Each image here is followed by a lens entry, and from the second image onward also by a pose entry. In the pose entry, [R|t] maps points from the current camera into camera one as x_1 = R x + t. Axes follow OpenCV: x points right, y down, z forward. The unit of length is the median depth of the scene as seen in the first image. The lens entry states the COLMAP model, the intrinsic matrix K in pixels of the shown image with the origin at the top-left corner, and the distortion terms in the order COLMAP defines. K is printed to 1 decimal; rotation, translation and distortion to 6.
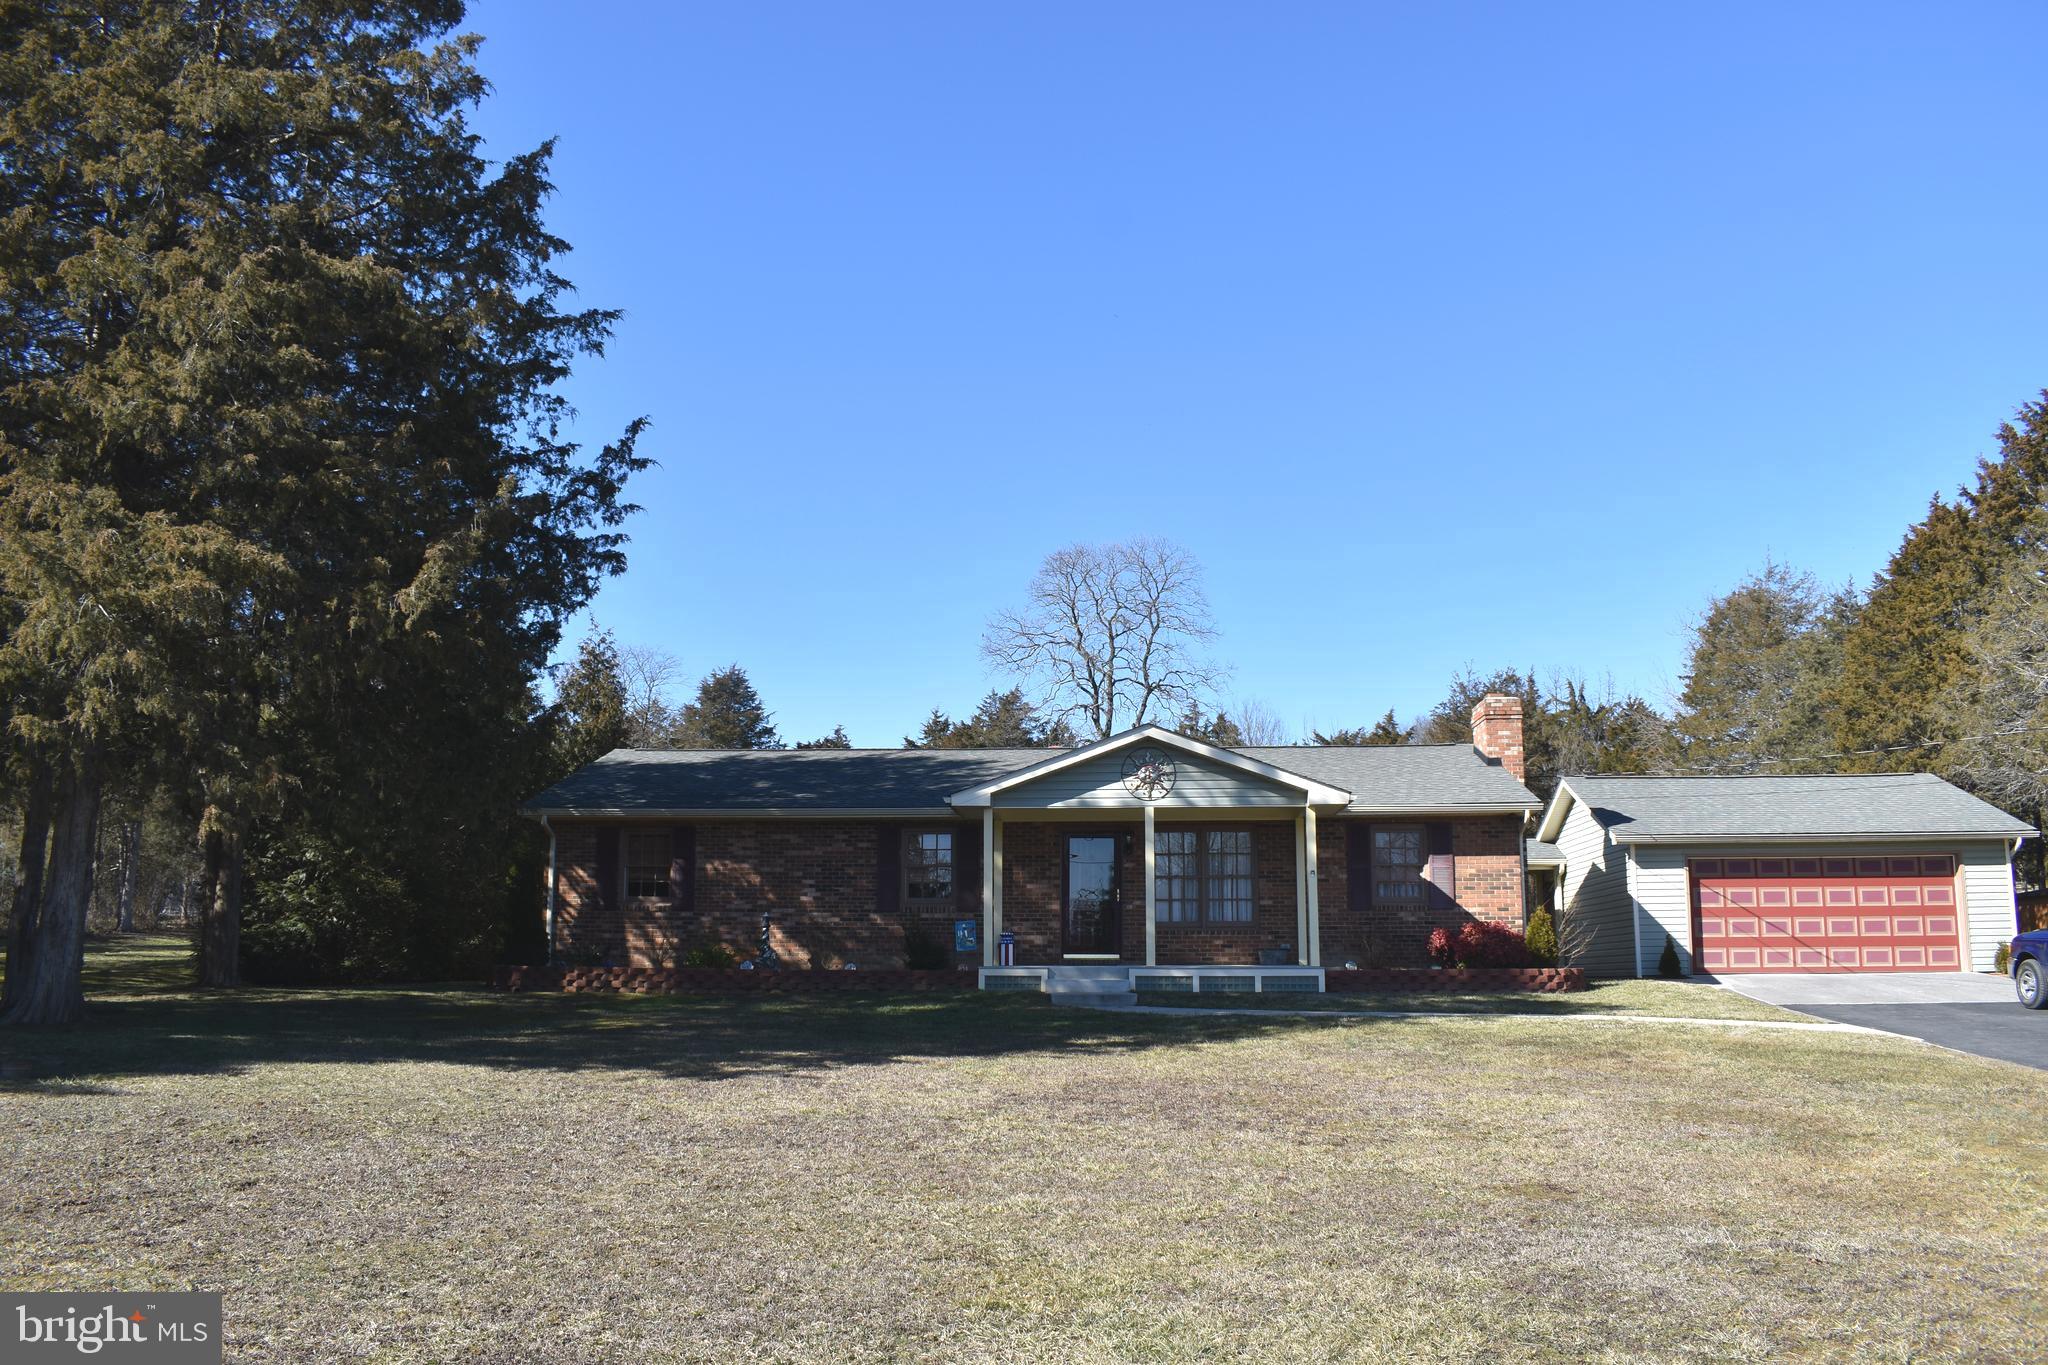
lens RADIAL K [[1611.1, 0, 1021.4], [0, 1611.1, 685.6], [0, 0, 1]] dist [-0.091085, 0.019772]
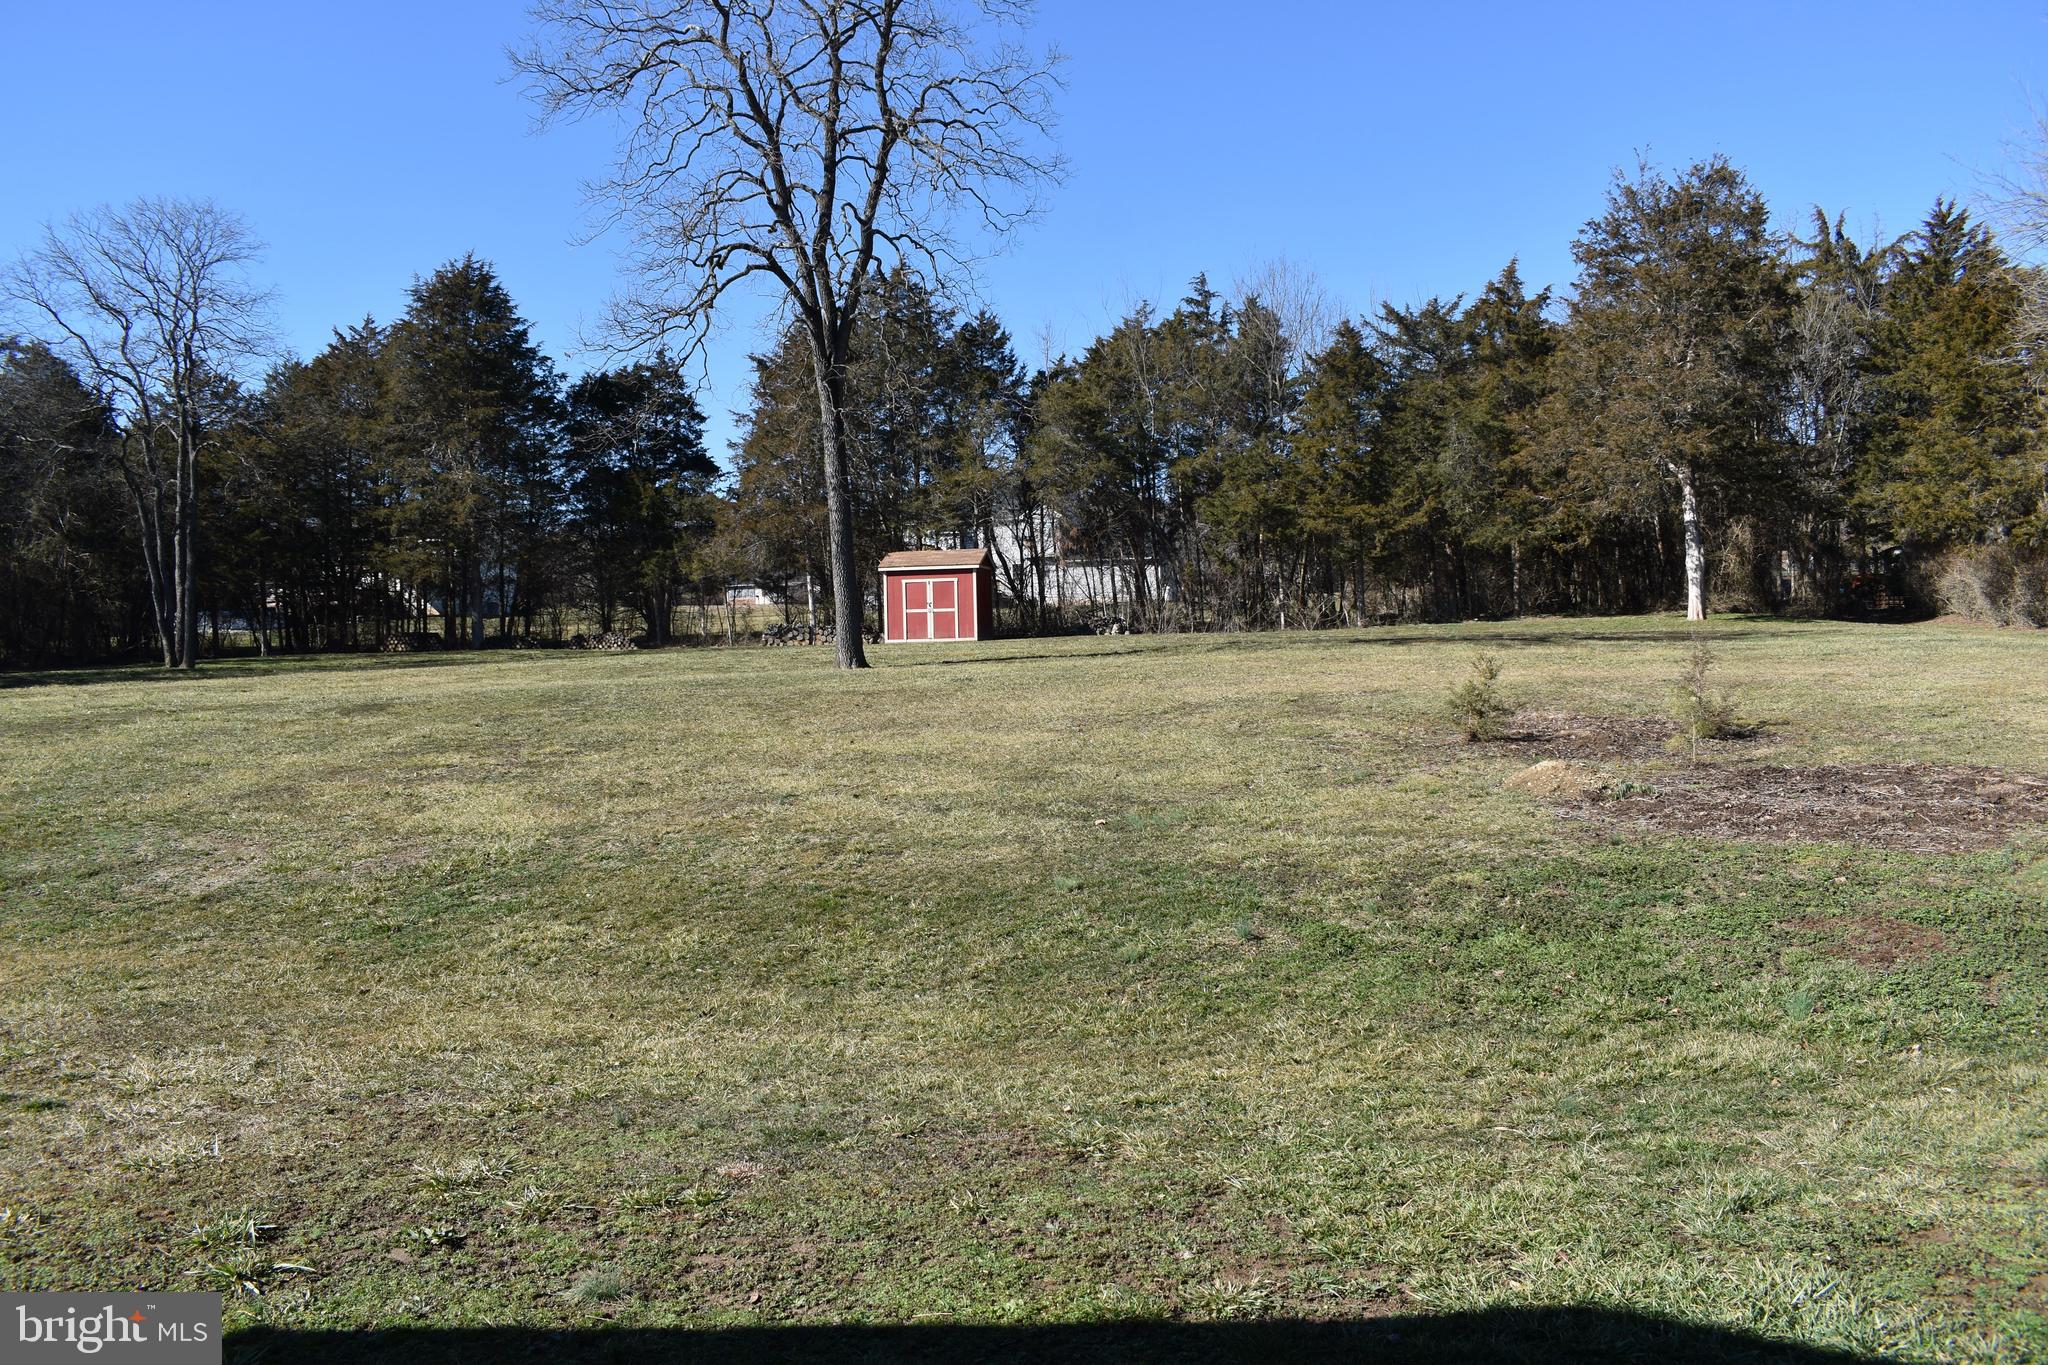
lens RADIAL K [[1607.3, 0, 1016.5], [0, 1607.3, 684.9], [0, 0, 1]] dist [-0.086712, 0.013451]
pose [[0.992073, -0.029518, -0.122150, 0.386819], [0.051926, 0.981449, 0.184559, 0.175470], [0.114436, -0.189439, 0.975201, 1.258078]]
